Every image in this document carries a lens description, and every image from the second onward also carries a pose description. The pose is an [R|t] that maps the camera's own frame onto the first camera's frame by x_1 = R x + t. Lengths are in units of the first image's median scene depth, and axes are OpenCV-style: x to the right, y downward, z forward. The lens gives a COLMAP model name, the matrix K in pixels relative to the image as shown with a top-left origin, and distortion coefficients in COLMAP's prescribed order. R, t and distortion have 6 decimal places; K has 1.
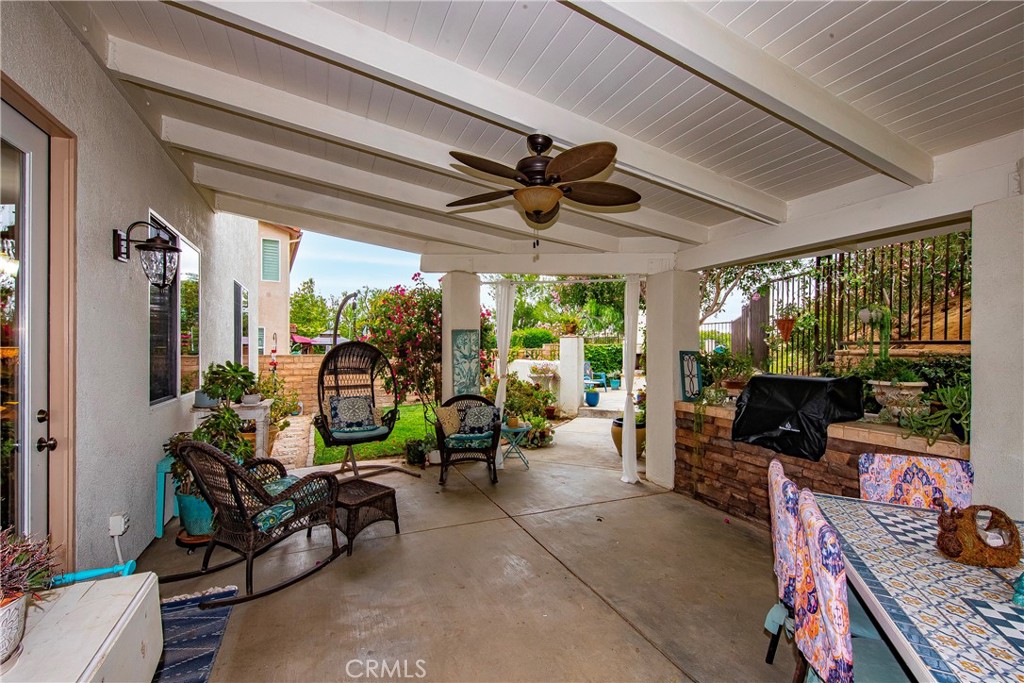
lens RADIAL K [[411.6, 0, 515.0], [0, 411.6, 348.3], [0, 0, 1]] dist [0.002624, -0.000398]
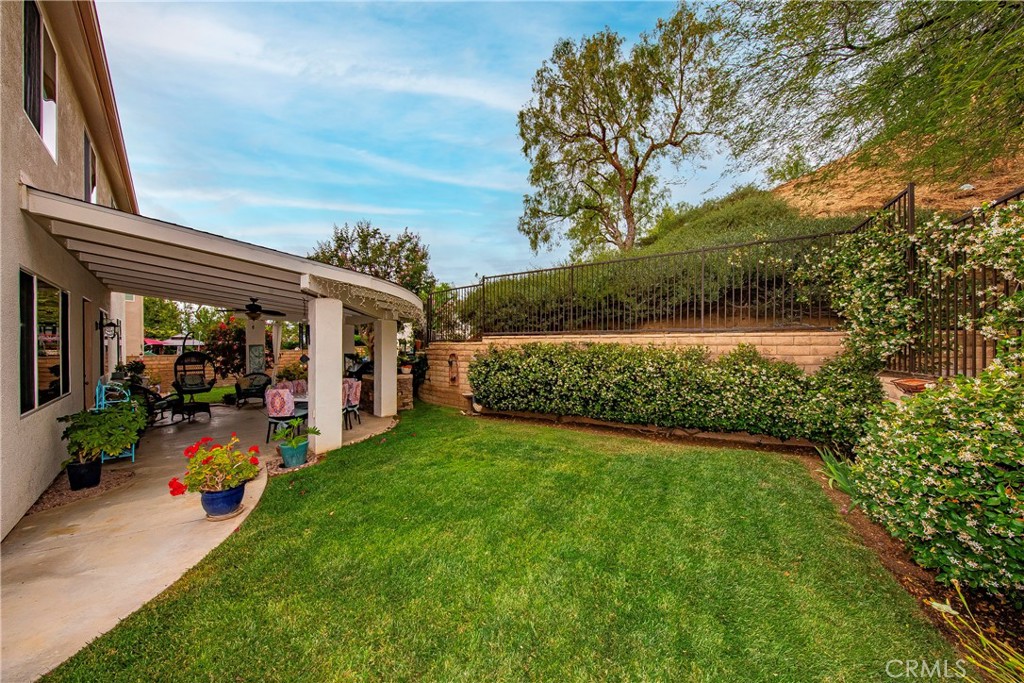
lens RADIAL K [[330.5, 0, 513.1], [0, 330.5, 348.7], [0, 0, 1]] dist [-0.005203, -0.000201]
pose [[0.933893, -0.006092, 0.357499, 0.633480], [0.002311, 0.999937, 0.011003, -0.043374], [-0.357544, -0.009449, 0.933849, -1.384629]]
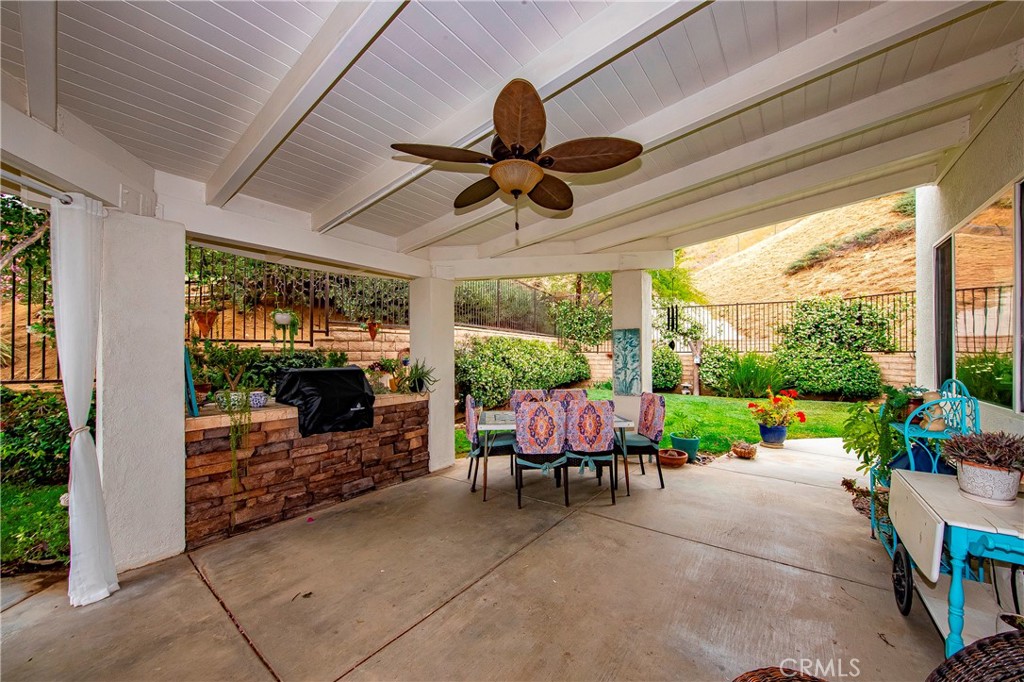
lens RADIAL K [[362.0, 0, 511.2], [0, 362.0, 352.9], [0, 0, 1]] dist [-0.006607, -0.000748]
pose [[-0.449841, -0.007636, 0.893076, -0.360609], [-0.004342, 0.999970, 0.006363, 0.012765], [-0.893098, -0.001016, -0.449861, 0.749943]]
